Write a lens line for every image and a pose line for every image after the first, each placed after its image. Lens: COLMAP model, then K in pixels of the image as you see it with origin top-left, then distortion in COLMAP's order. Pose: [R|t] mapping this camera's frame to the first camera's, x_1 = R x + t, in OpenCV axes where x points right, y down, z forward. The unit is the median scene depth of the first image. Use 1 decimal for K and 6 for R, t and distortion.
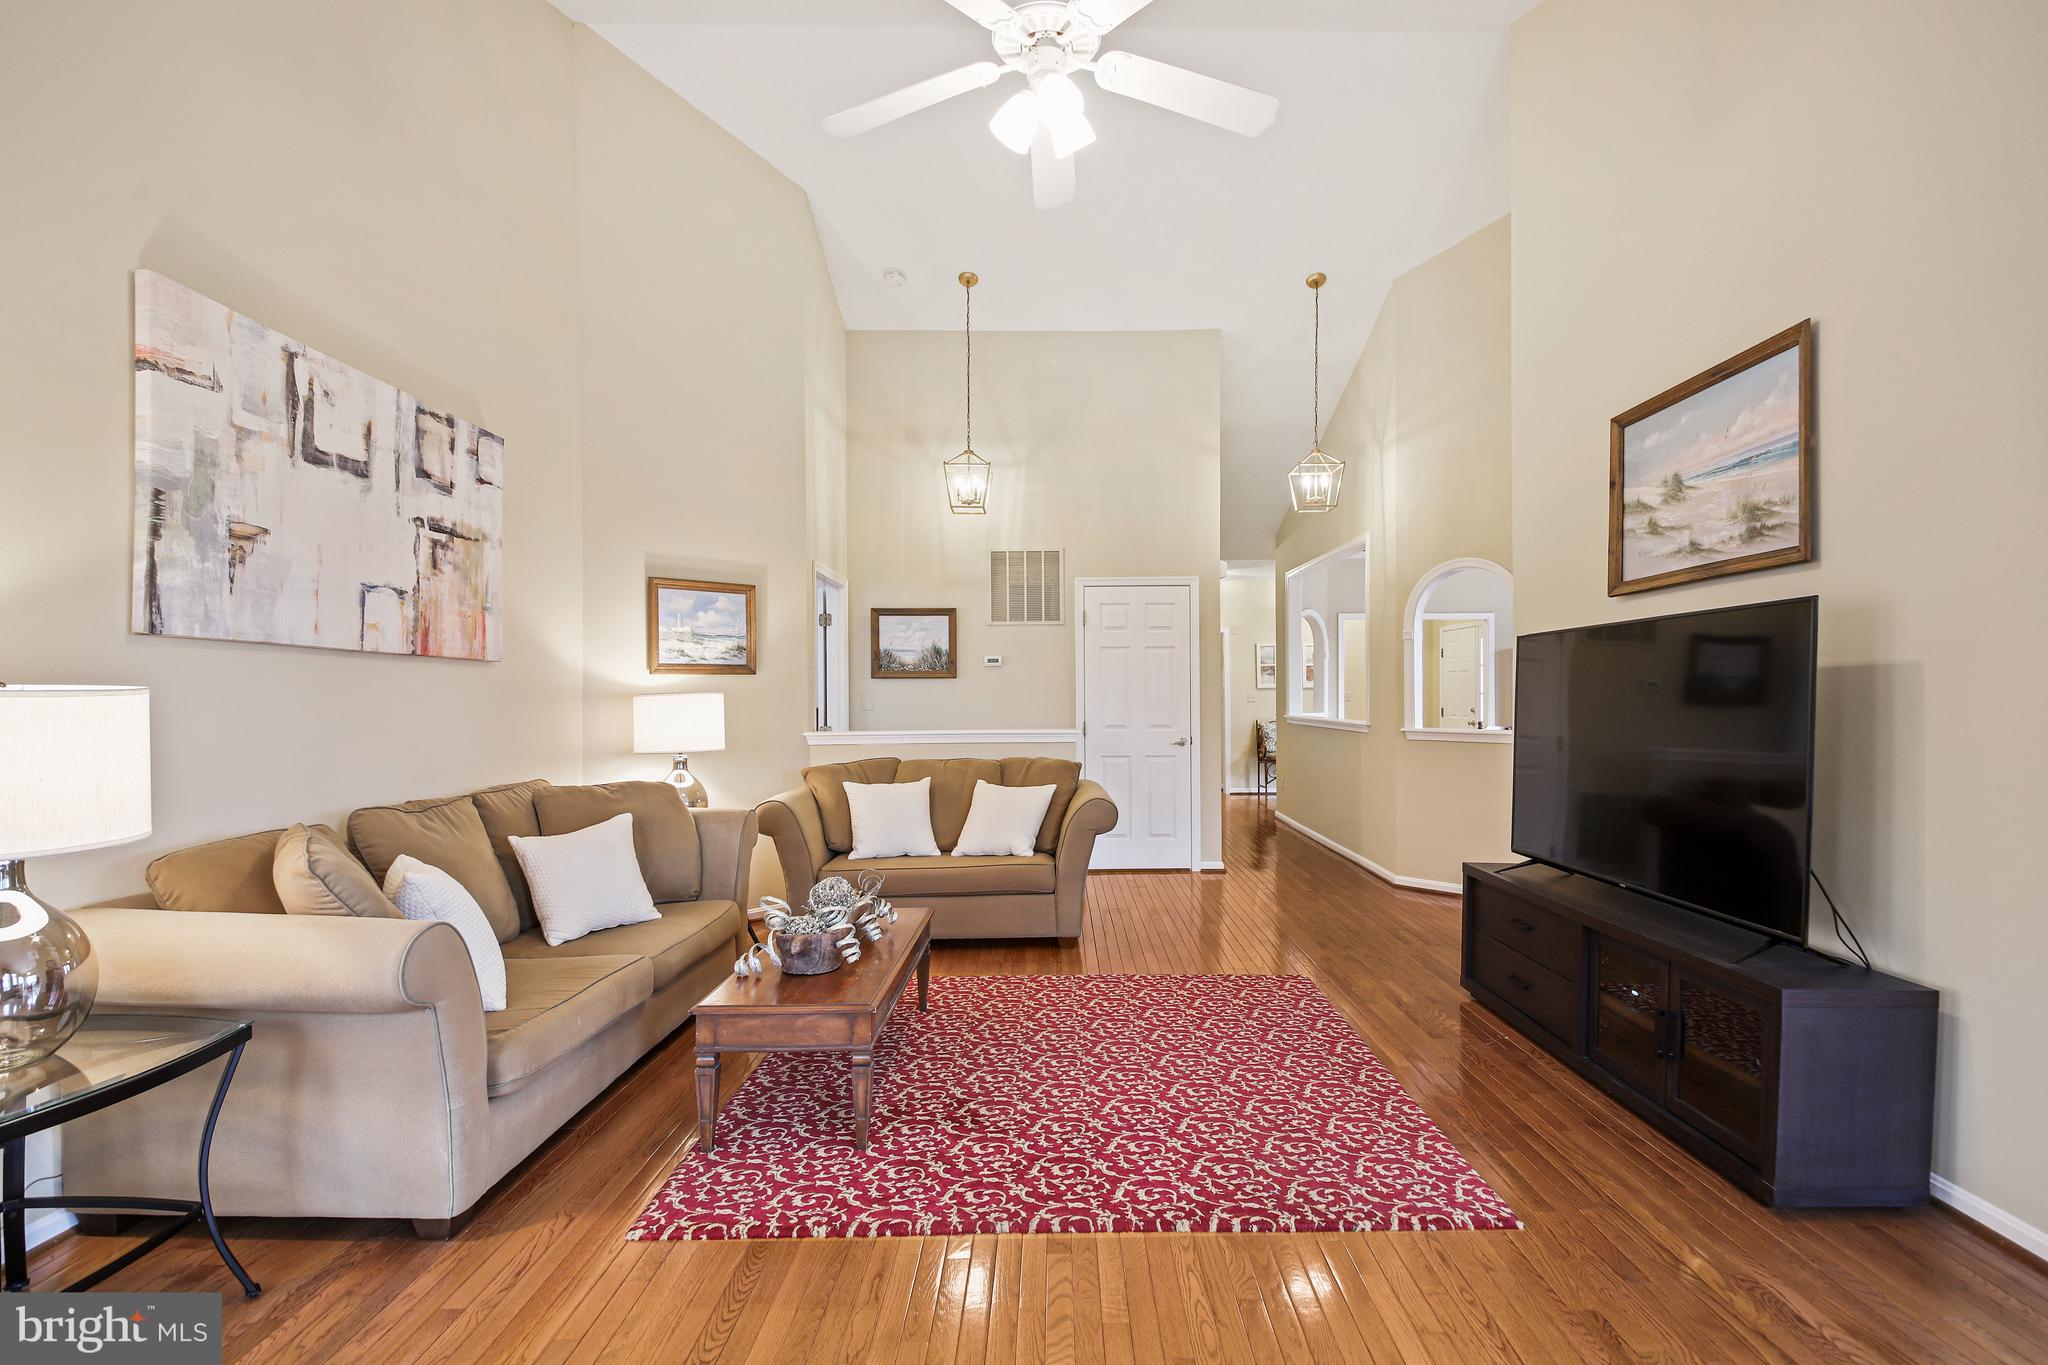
lens RADIAL K [[972.9, 0, 1037.8], [0, 972.9, 690.9], [0, 0, 1]] dist [-0.002896, -0.000176]
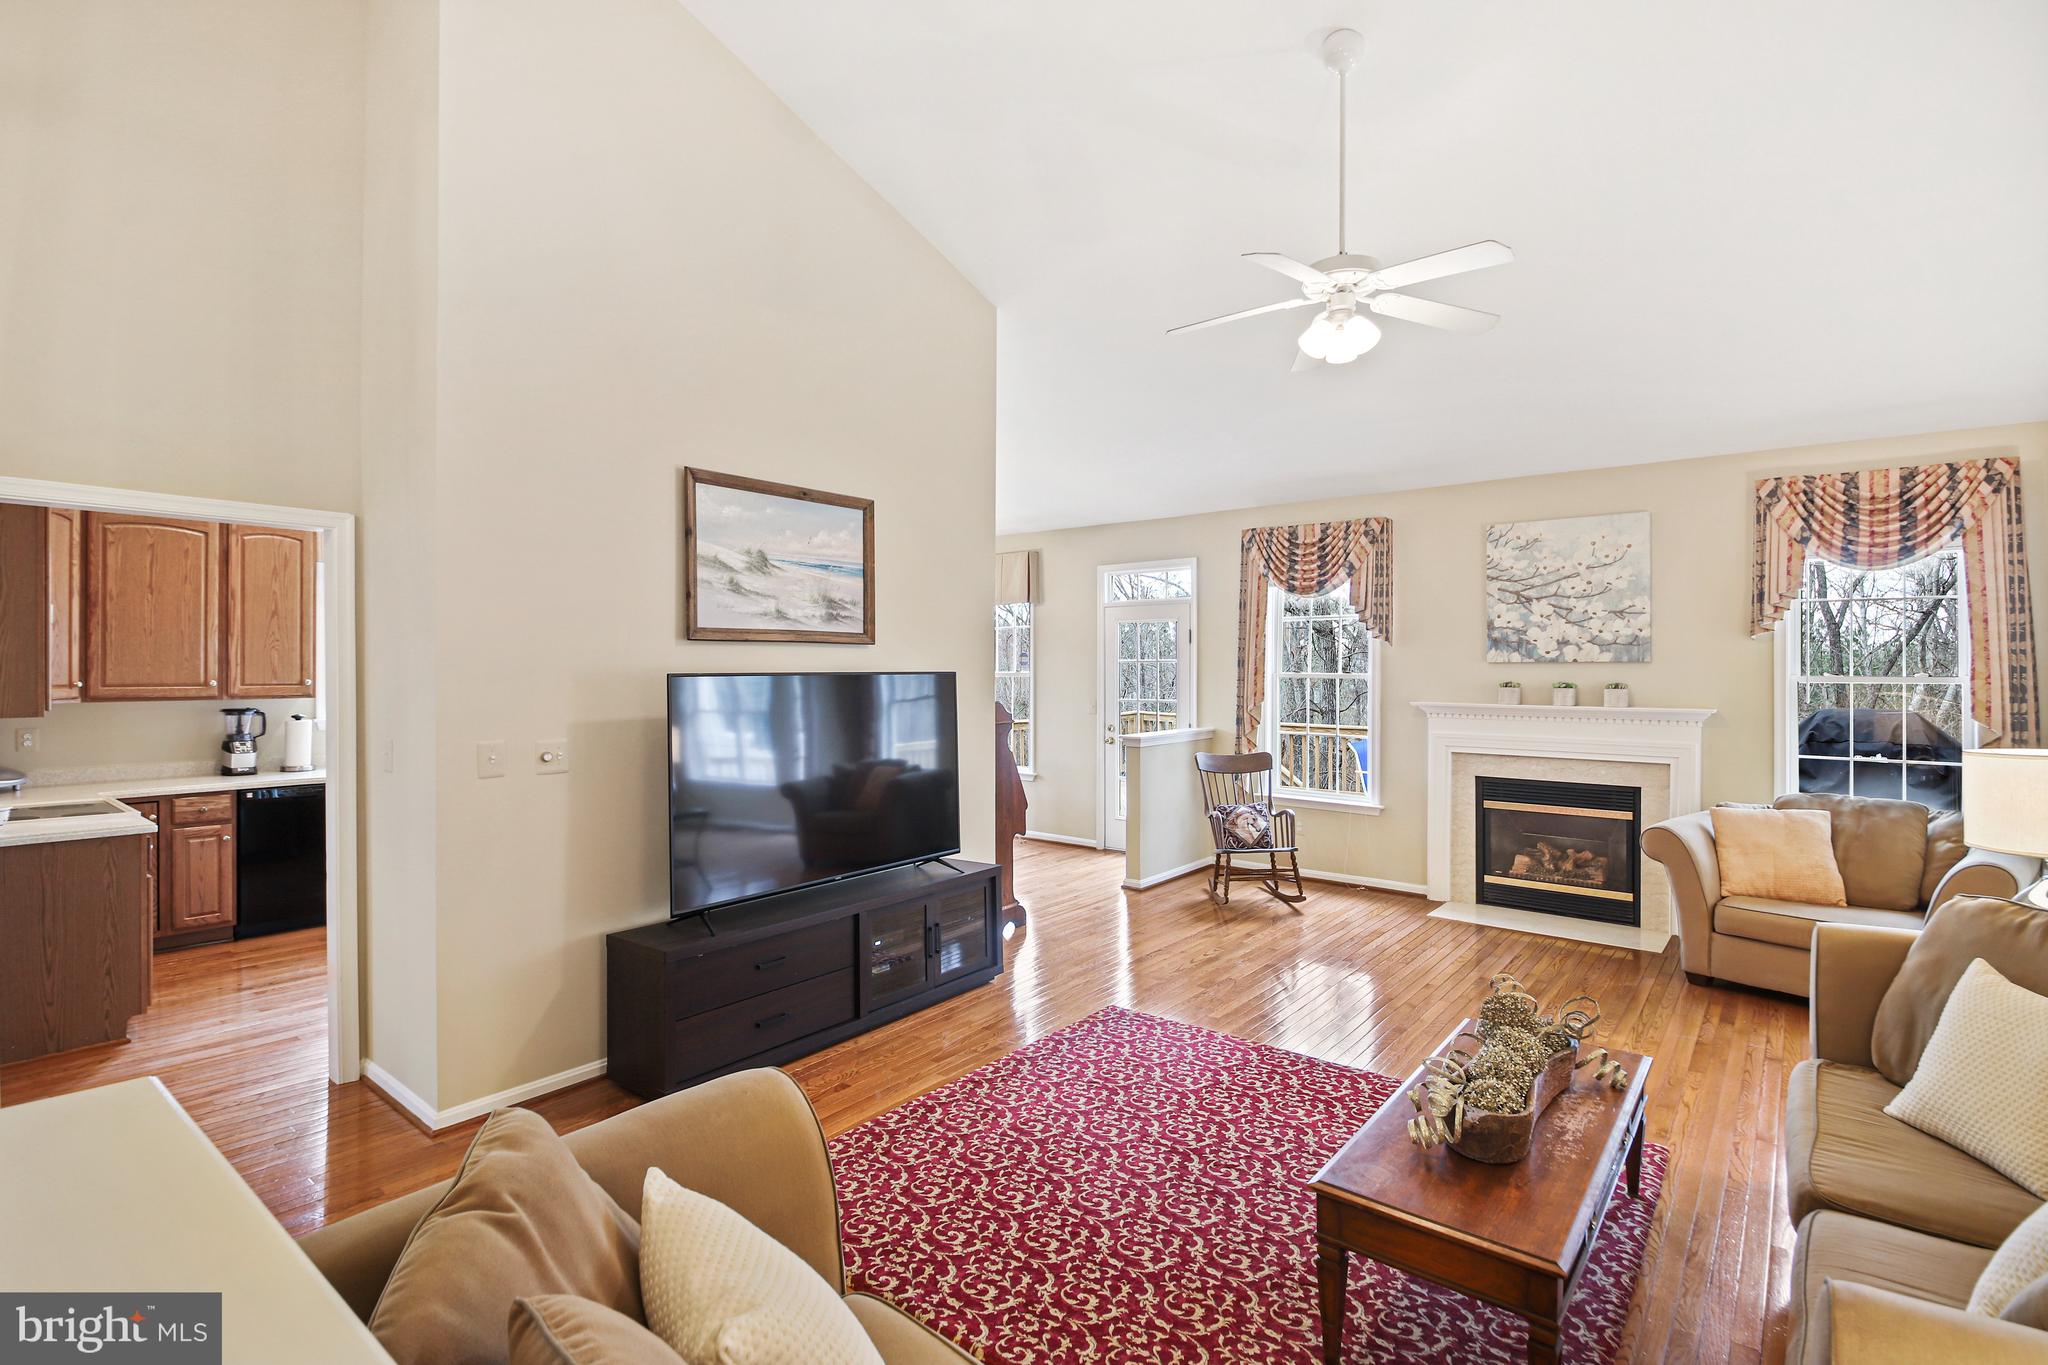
lens RADIAL K [[972.9, 0, 1041.8], [0, 972.9, 676.0], [0, 0, 1]] dist [-0.002896, -0.000176]
pose [[-0.794639, -0.005485, 0.607058, -0.399300], [-0.005334, 0.999984, 0.002053, -0.072663], [-0.607059, -0.001607, -0.794655, 1.870941]]
